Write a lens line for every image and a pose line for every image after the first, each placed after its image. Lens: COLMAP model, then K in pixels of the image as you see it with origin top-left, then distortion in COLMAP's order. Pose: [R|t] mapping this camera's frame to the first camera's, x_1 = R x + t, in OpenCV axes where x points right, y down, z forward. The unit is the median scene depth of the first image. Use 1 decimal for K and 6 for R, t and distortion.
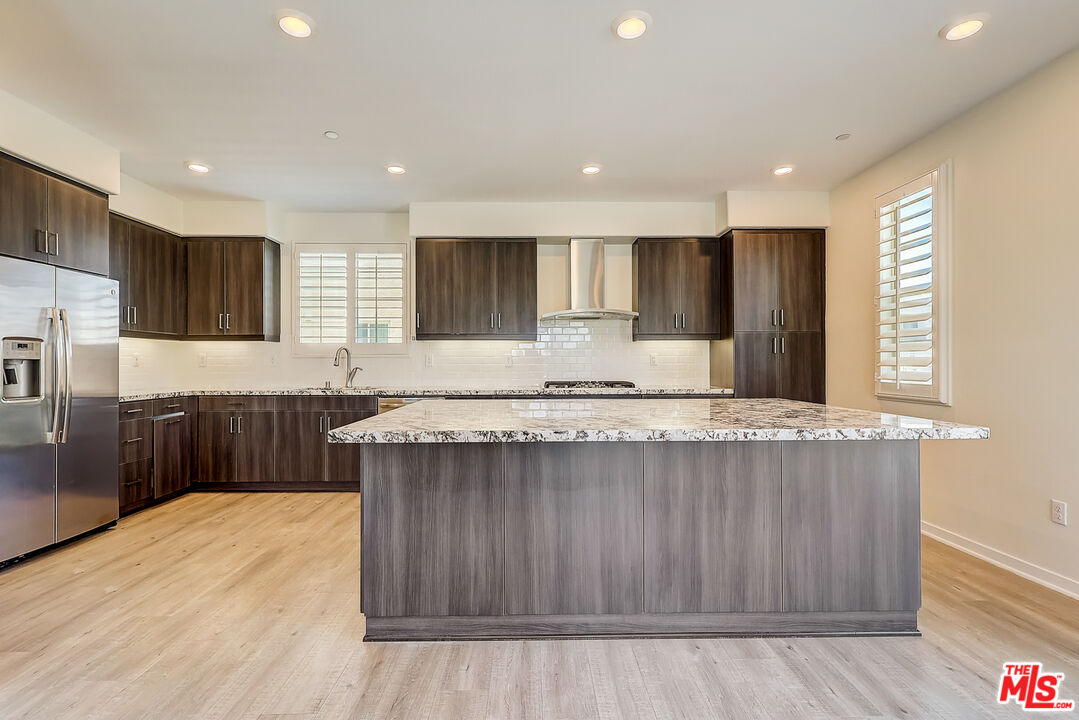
lens RADIAL K [[497.0, 0, 538.5], [0, 497.0, 361.6], [0, 0, 1]] dist [-0.001776, 0.000684]
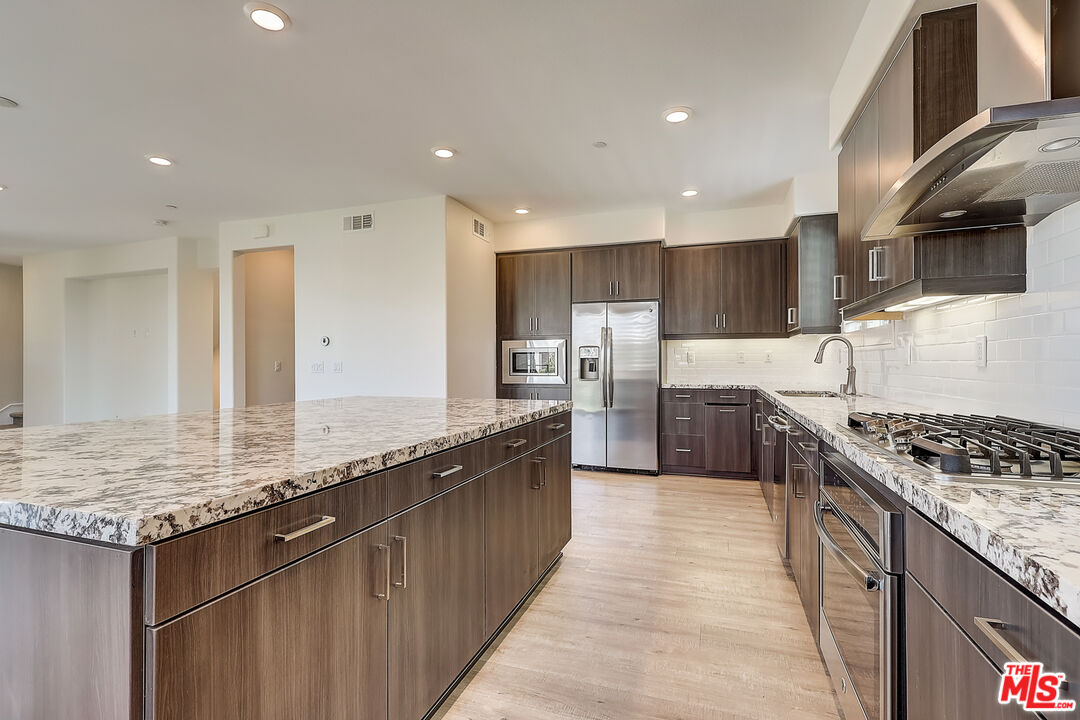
lens RADIAL K [[497.5, 0, 540.0], [0, 497.5, 359.5], [0, 0, 1]] dist [-0.001776, 0.000684]
pose [[-0.347133, 0.000121, -0.937816, 0.526644], [0.005505, 0.999983, -0.001908, 0.002891], [0.937800, -0.005825, -0.347128, 1.051164]]
